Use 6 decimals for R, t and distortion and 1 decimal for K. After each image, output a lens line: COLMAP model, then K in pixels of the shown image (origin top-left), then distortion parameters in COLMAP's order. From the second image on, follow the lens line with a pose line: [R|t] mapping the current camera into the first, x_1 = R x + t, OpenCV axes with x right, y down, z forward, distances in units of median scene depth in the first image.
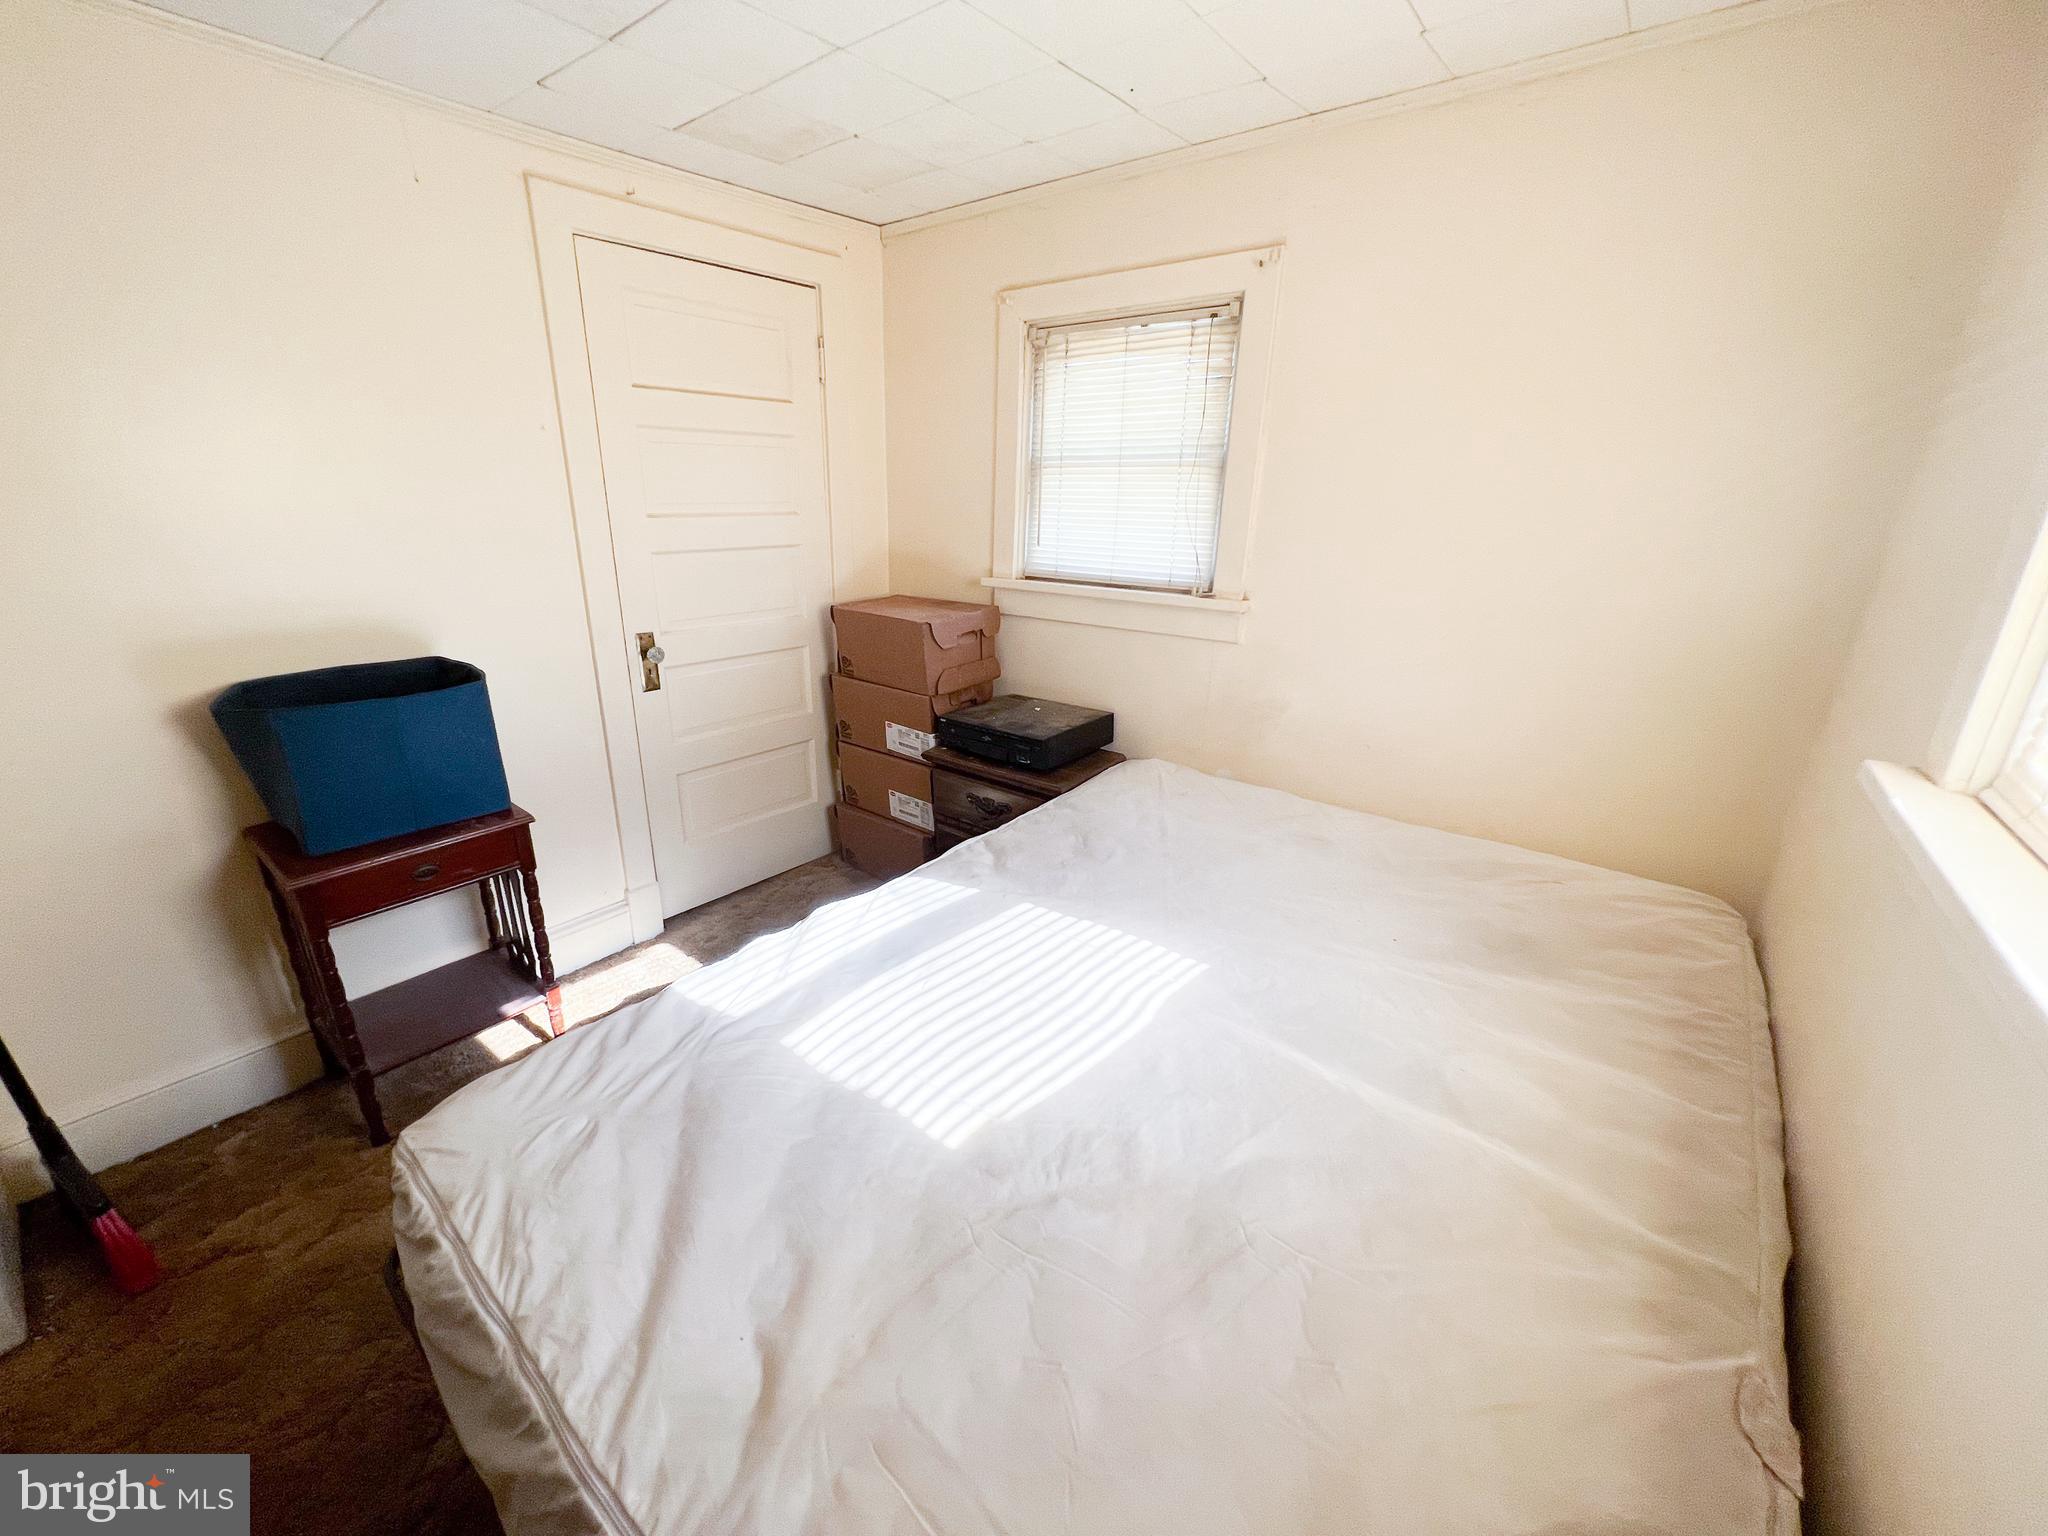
lens RADIAL K [[820.2, 0, 1018.5], [0, 820.2, 764.0], [0, 0, 1]] dist [-0.000034, 0.000730]
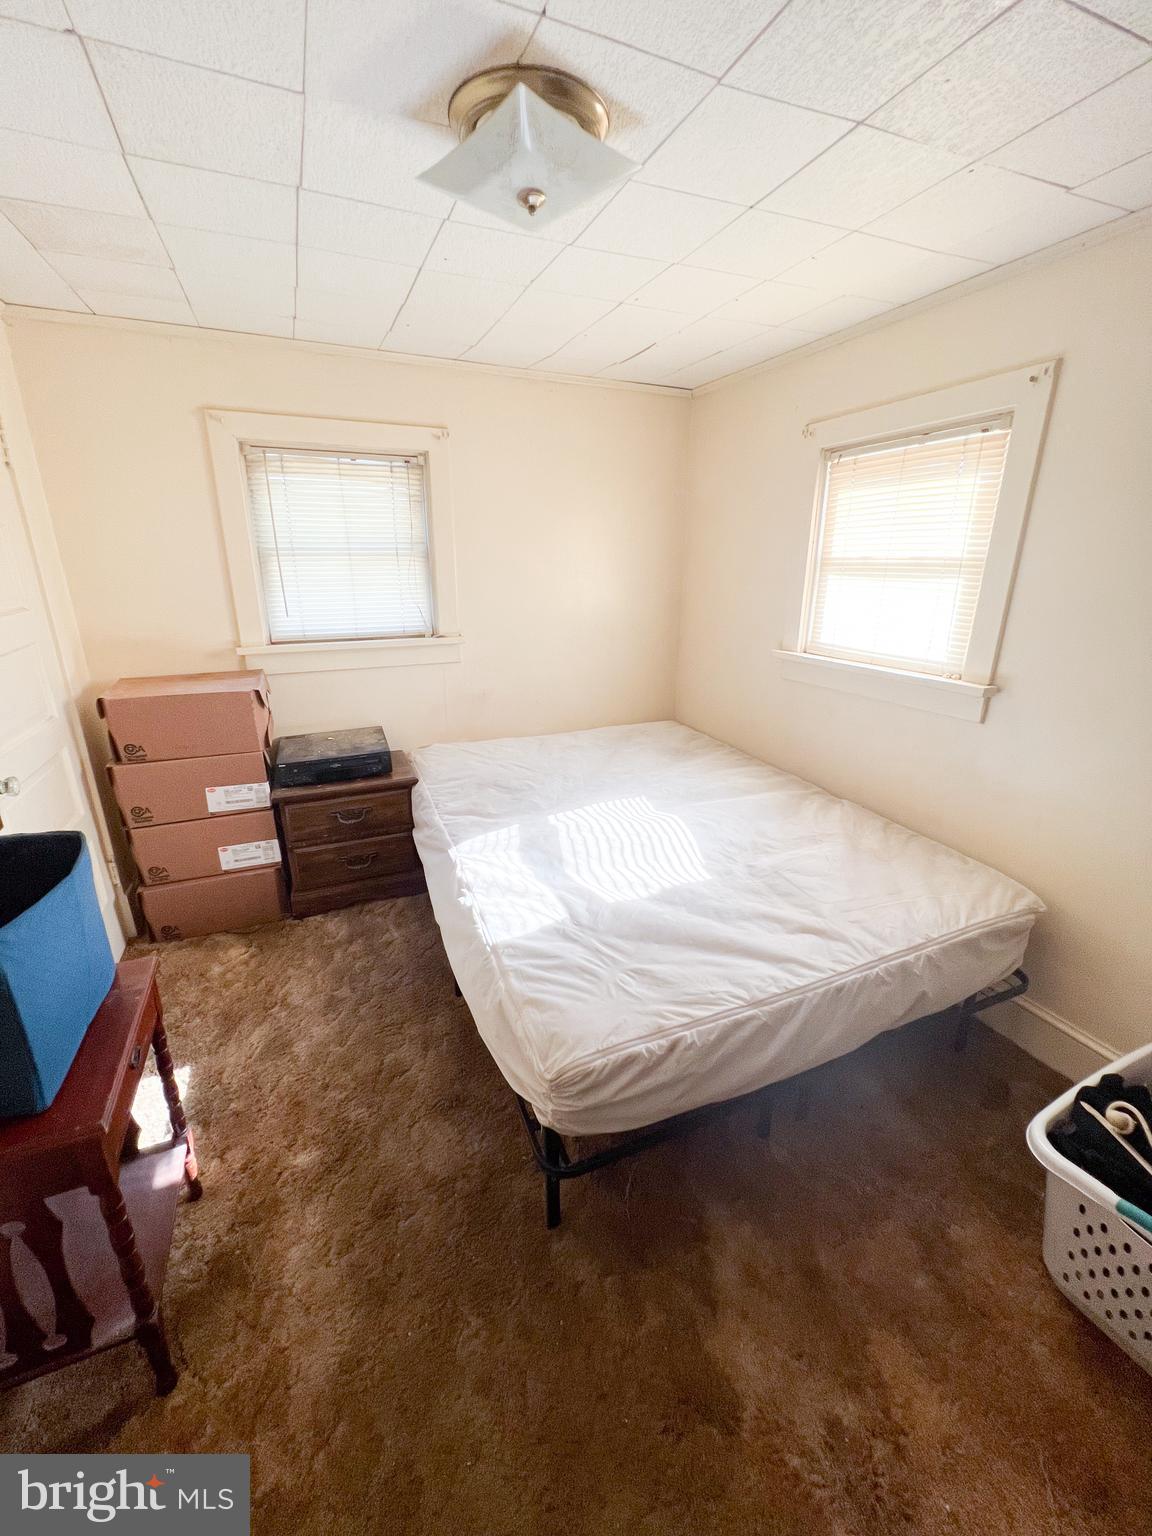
lens RADIAL K [[612.6, 0, 579.4], [0, 612.6, 764.6], [0, 0, 1]] dist [-0.000727, 0.000066]
pose [[0.469223, -0.300107, 0.830521, -0.704282], [0.281625, 0.942229, 0.181361, -0.105826], [-0.836969, 0.148797, 0.526633, 0.167686]]
